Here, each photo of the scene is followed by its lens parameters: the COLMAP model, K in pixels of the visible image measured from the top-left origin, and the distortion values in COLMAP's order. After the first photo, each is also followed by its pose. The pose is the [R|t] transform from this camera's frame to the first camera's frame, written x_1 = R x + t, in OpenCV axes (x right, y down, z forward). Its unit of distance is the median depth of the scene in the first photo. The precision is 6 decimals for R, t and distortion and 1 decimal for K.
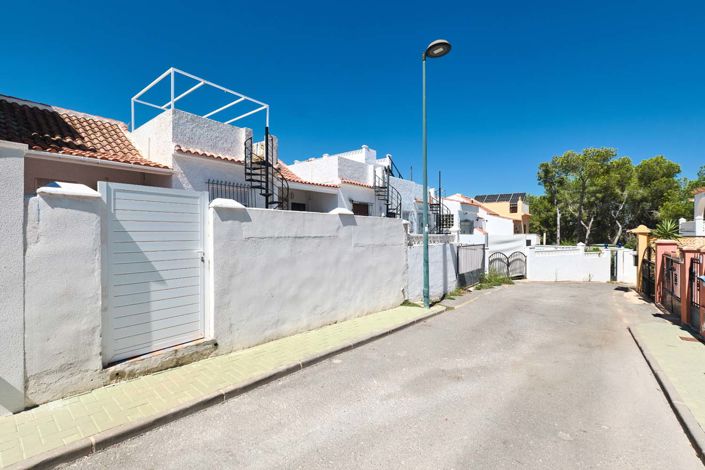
lens RADIAL K [[308.3, 0, 353.8], [0, 308.3, 232.4], [0, 0, 1]] dist [0.000067, -0.000276]
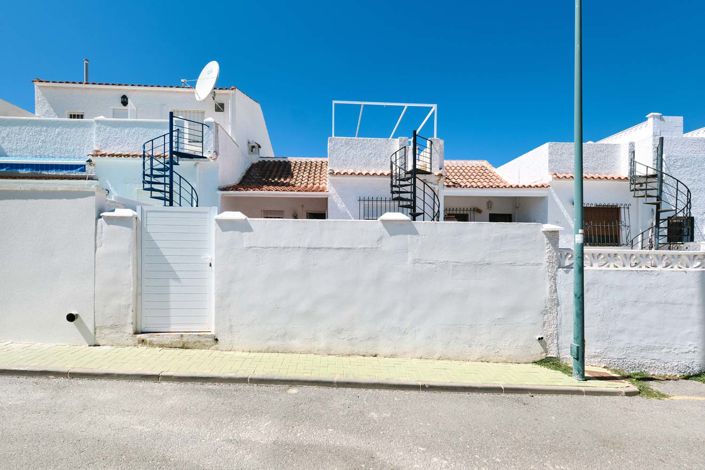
lens RADIAL K [[334.9, 0, 352.8], [0, 334.9, 252.9], [0, 0, 1]] dist [0.002857, 0.000048]
pose [[0.665217, 0.006000, -0.746626, 0.747377], [-0.009410, 0.999956, -0.000348, 0.034424], [0.746591, 0.007257, 0.665244, 0.505042]]
